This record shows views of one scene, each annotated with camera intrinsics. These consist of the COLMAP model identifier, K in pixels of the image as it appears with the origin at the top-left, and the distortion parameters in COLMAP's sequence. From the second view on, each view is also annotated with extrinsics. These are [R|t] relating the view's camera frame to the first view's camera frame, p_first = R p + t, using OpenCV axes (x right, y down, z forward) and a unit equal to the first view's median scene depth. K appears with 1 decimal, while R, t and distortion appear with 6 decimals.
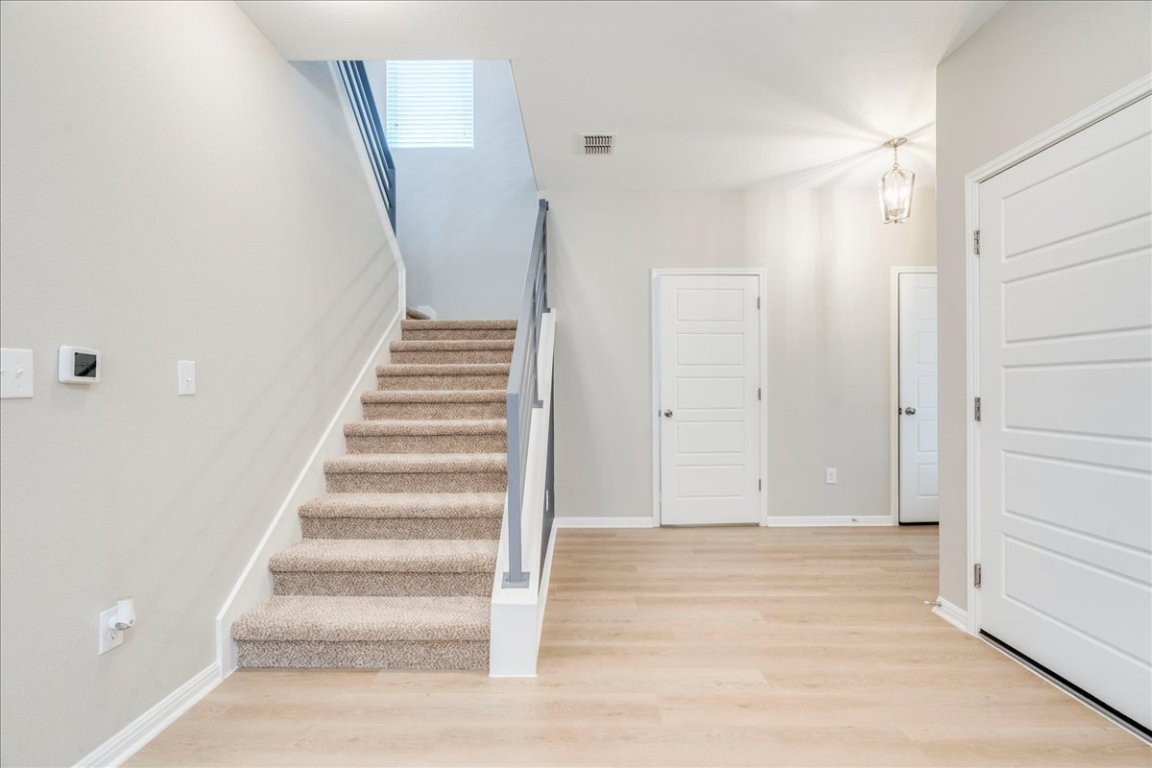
lens RADIAL K [[527.0, 0, 577.5], [0, 527.0, 395.7], [0, 0, 1]] dist [-0.003871, -0.000016]
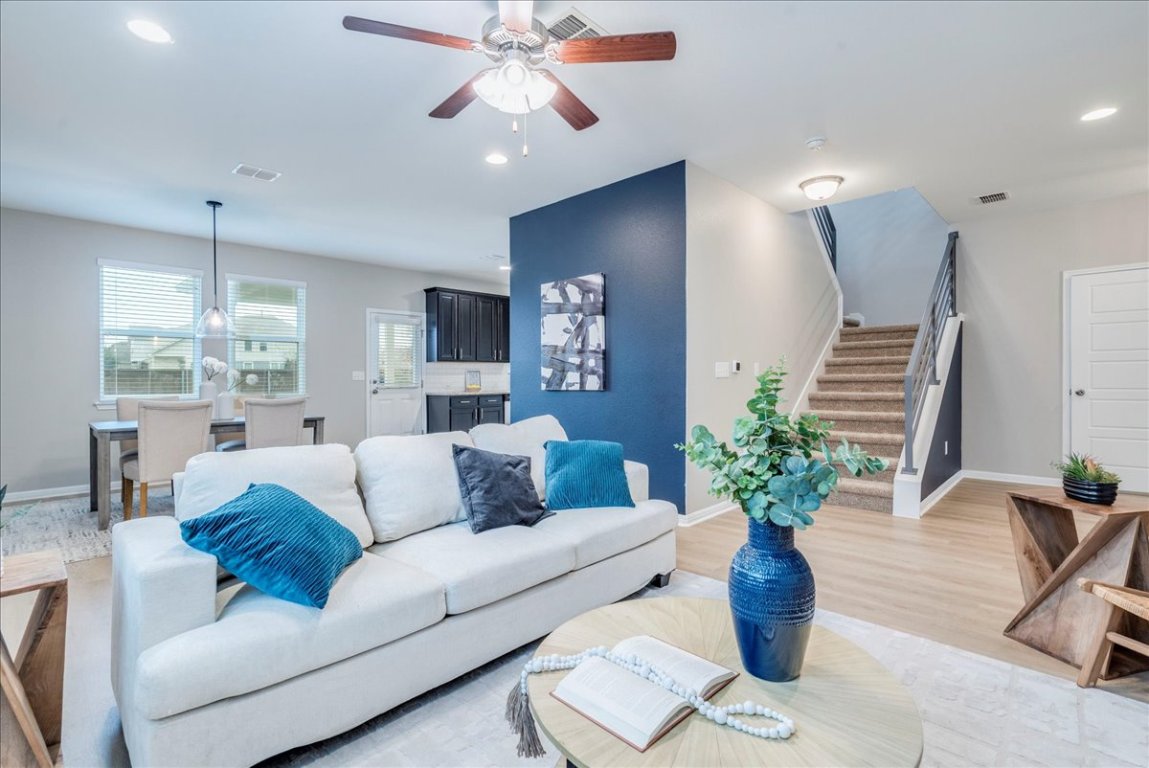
lens RADIAL K [[527.1, 0, 577.5], [0, 527.1, 387.7], [0, 0, 1]] dist [-0.000142, 0.000088]
pose [[0.726448, 0.010421, -0.687143, 0.194014], [-0.000986, 0.999900, 0.014121, 0.009324], [0.687221, -0.009581, 0.726385, -0.742767]]
